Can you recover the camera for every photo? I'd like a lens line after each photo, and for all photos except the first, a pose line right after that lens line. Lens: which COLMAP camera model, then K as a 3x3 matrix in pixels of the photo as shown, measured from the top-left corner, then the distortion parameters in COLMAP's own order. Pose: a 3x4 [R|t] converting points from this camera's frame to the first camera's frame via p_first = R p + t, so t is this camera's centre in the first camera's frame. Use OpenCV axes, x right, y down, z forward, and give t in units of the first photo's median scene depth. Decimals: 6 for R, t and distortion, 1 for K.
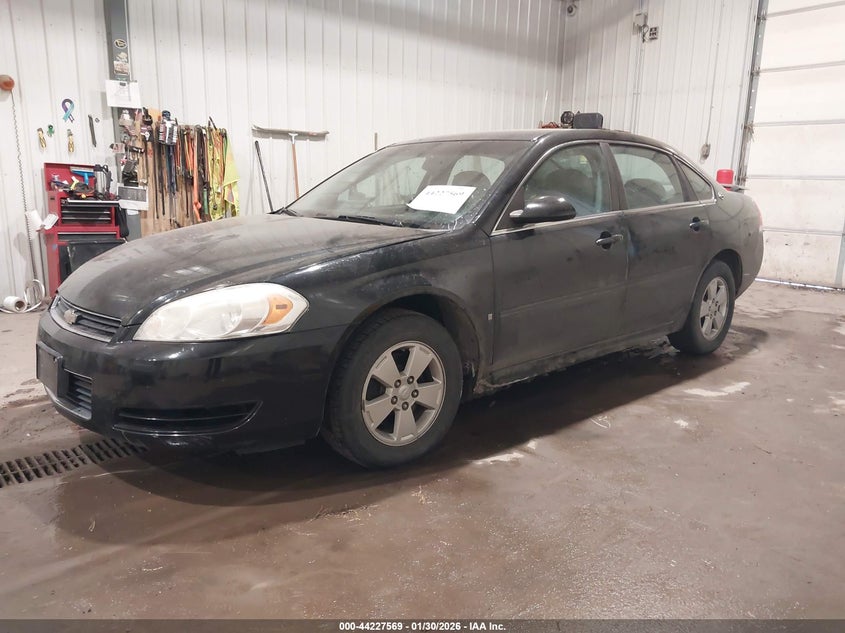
lens RADIAL K [[654.4, 0, 422.5], [0, 654.4, 316.5], [0, 0, 1]] dist [0.000357, 0.005316]
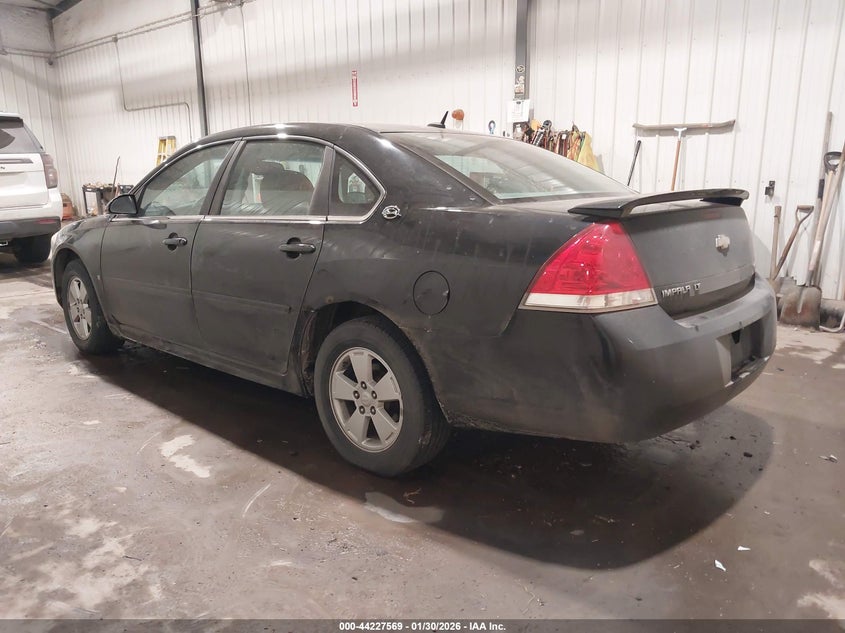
lens RADIAL K [[654.4, 0, 422.5], [0, 654.4, 316.5], [0, 0, 1]] dist [0.000357, 0.005316]
pose [[0.109953, 0.201690, -0.973258, 0.765901], [-0.206176, 0.962525, 0.176174, -0.151863], [0.972318, 0.181292, 0.147416, 0.719311]]
